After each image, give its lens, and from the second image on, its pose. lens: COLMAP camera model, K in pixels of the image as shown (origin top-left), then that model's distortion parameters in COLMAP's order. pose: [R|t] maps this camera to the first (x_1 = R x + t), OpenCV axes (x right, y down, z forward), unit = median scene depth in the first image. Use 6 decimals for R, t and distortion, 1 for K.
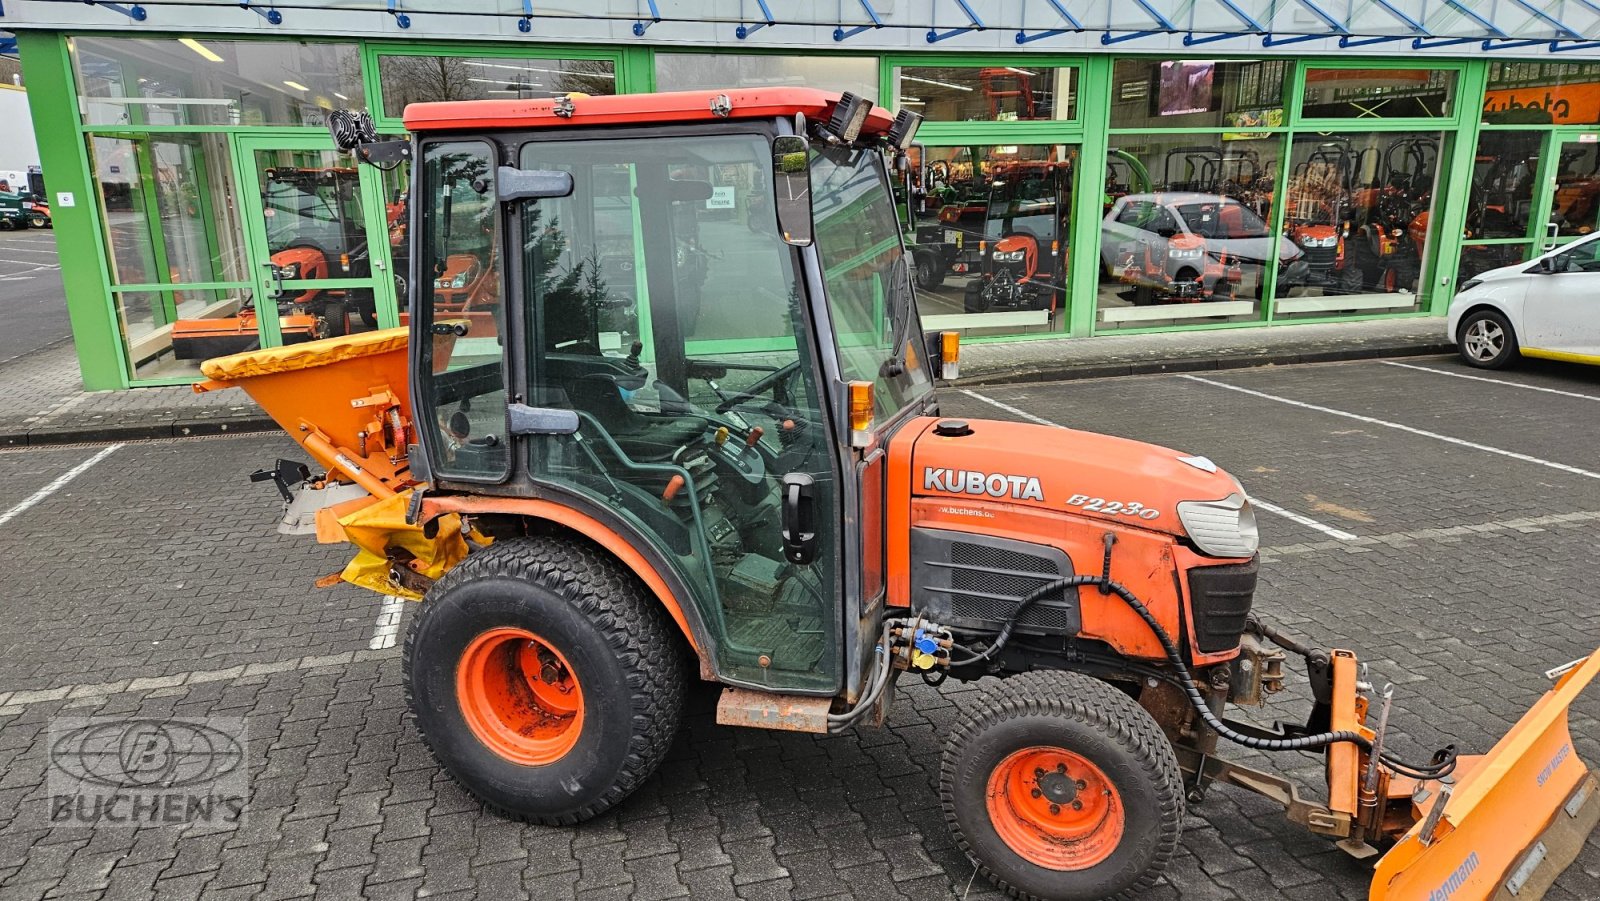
lens RADIAL K [[1059.9, 0, 803.9], [0, 1059.9, 457.7], [0, 0, 1]] dist [0.084380, -0.078095]
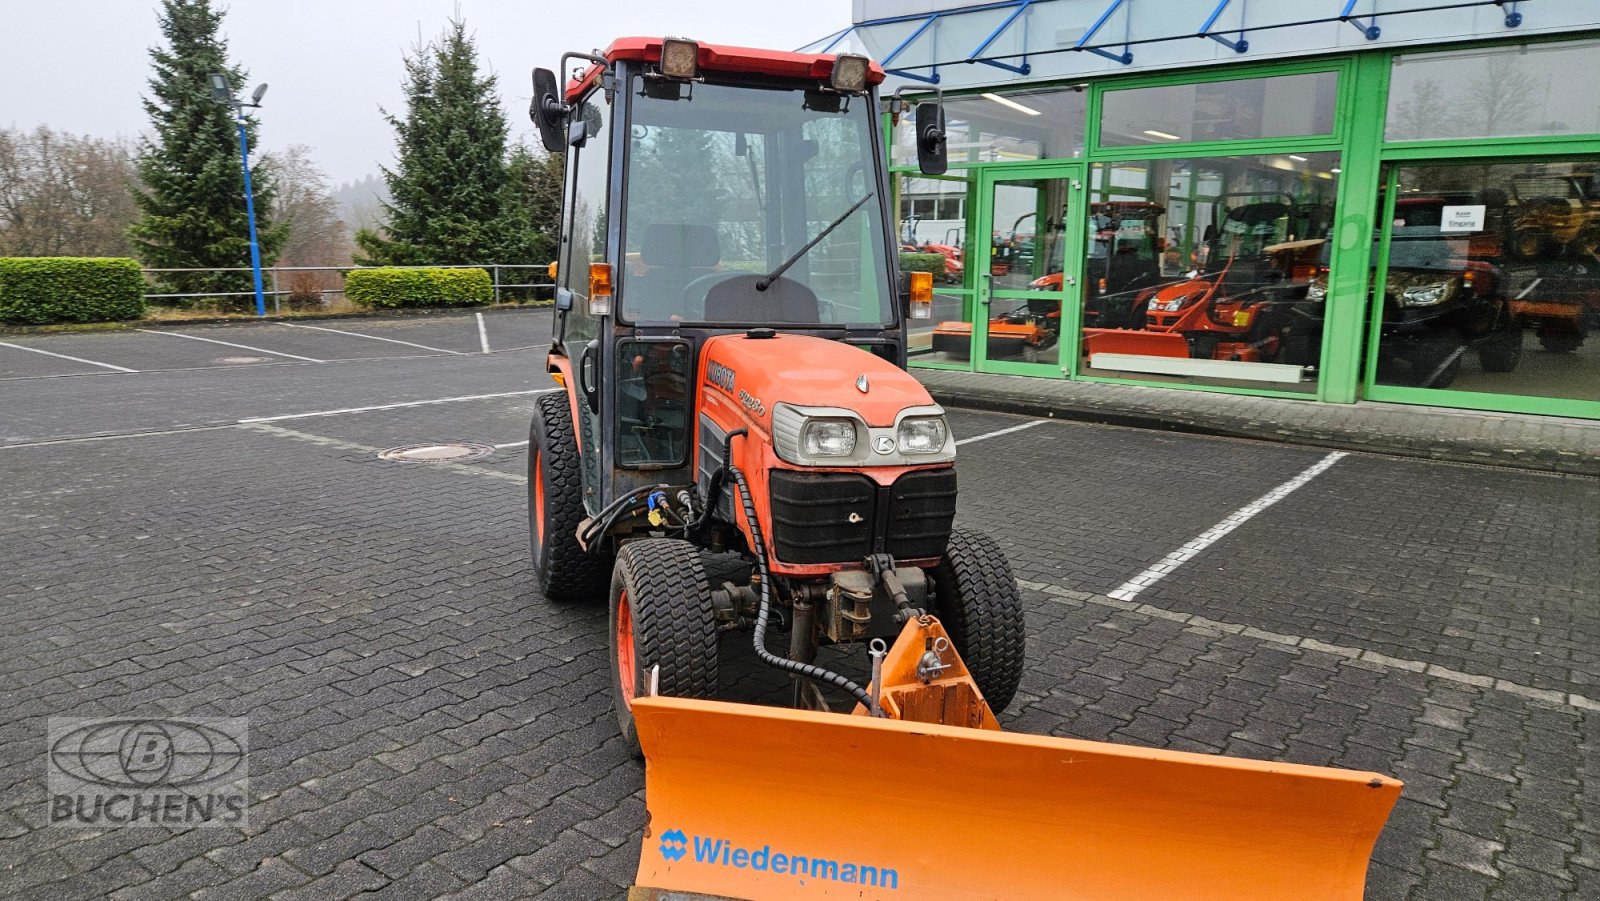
lens RADIAL K [[1058.8, 0, 770.9], [0, 1058.8, 437.9], [0, 0, 1]] dist [0.089785, -0.082858]
pose [[0.607158, 0.158806, -0.778550, 1.040167], [-0.216265, 0.975861, 0.030397, 0.042072], [0.764584, 0.149917, 0.626846, 0.350306]]
